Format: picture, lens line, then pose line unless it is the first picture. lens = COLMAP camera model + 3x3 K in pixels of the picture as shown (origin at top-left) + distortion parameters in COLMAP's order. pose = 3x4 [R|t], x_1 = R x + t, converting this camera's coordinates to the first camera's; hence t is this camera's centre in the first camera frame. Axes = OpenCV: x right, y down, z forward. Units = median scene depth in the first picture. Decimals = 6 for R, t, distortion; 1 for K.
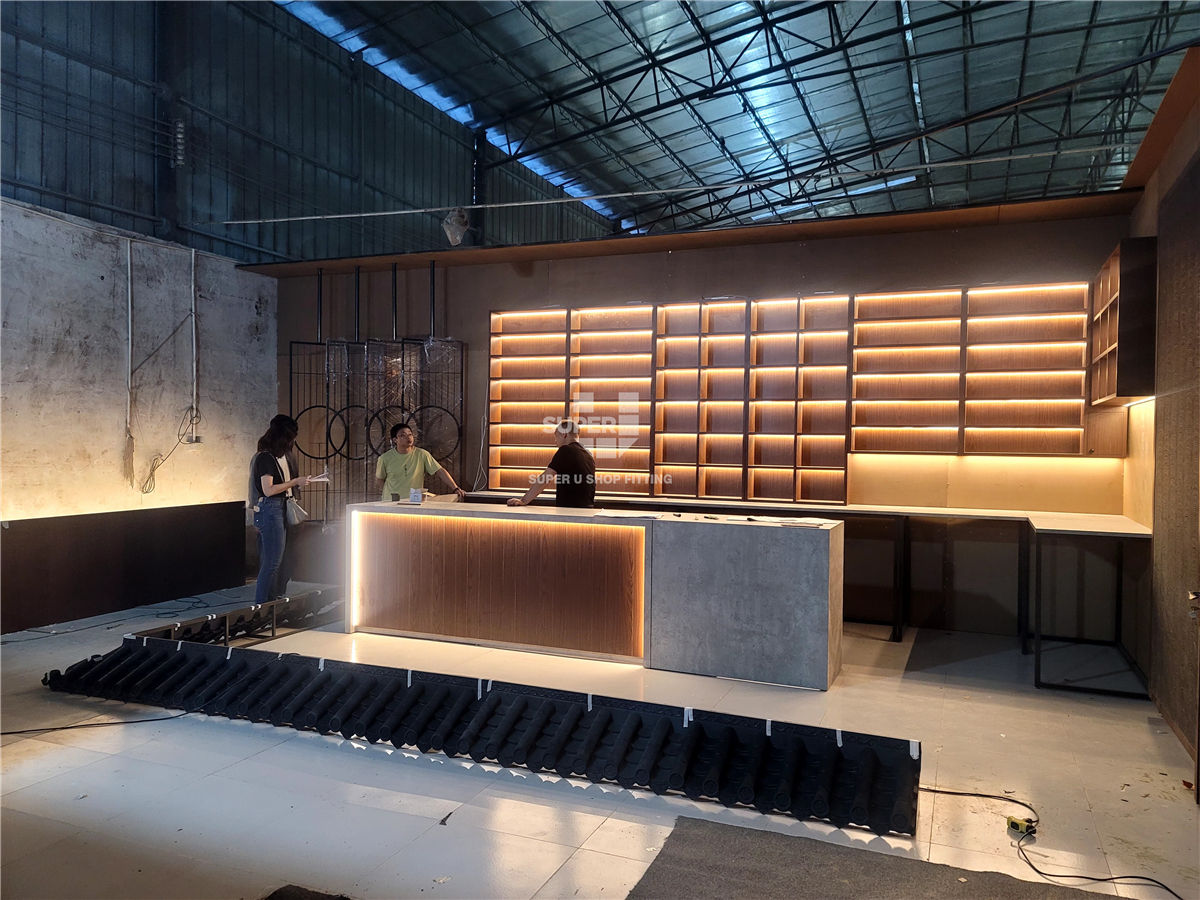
lens RADIAL K [[887.4, 0, 605.8], [0, 887.4, 459.3], [0, 0, 1]] dist [0.049341, -0.016218]
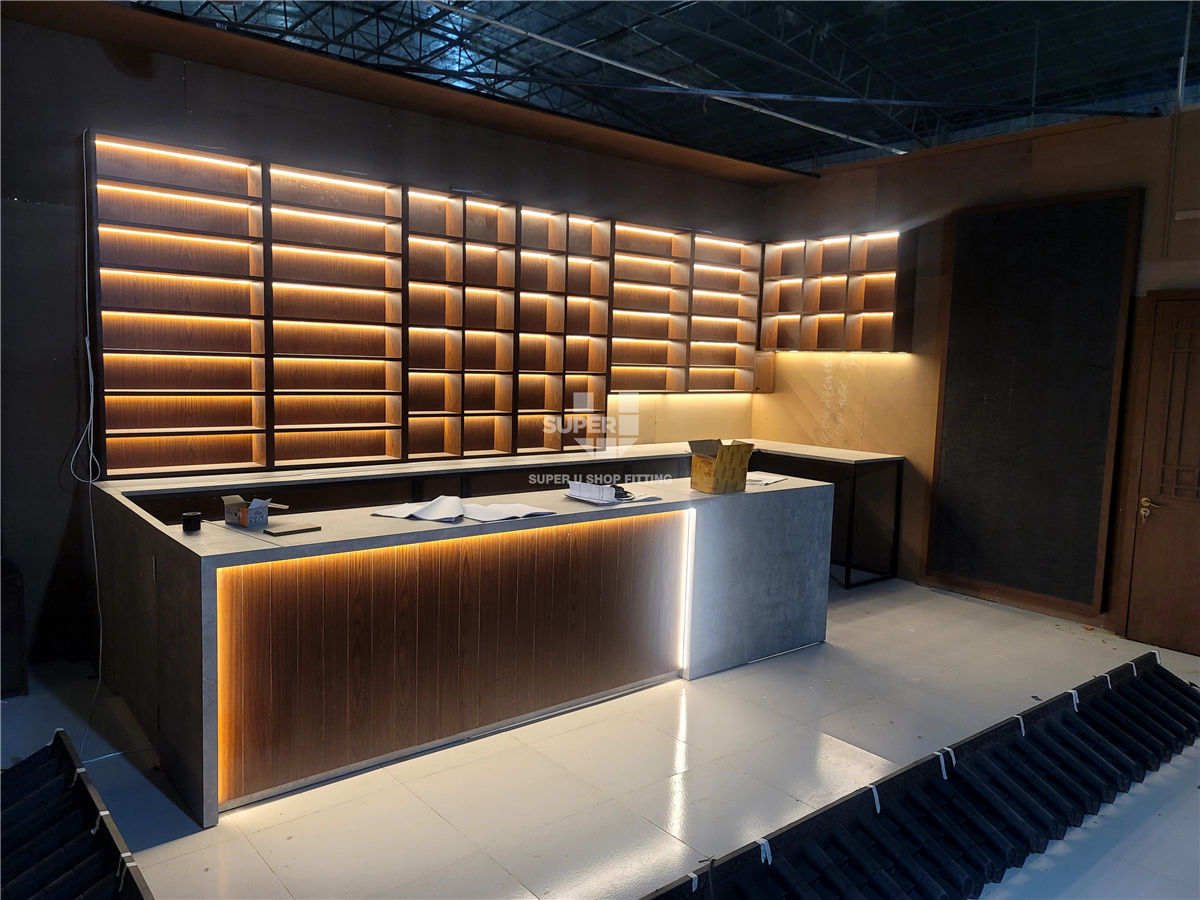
lens RADIAL K [[887.4, 0, 602.2], [0, 887.4, 439.2], [0, 0, 1]] dist [0.049341, -0.016218]
pose [[0.439136, -0.083546, 0.894527, -0.691333], [-0.010493, 0.995122, 0.098092, -0.062408], [-0.898359, -0.052462, 0.436118, 0.719614]]
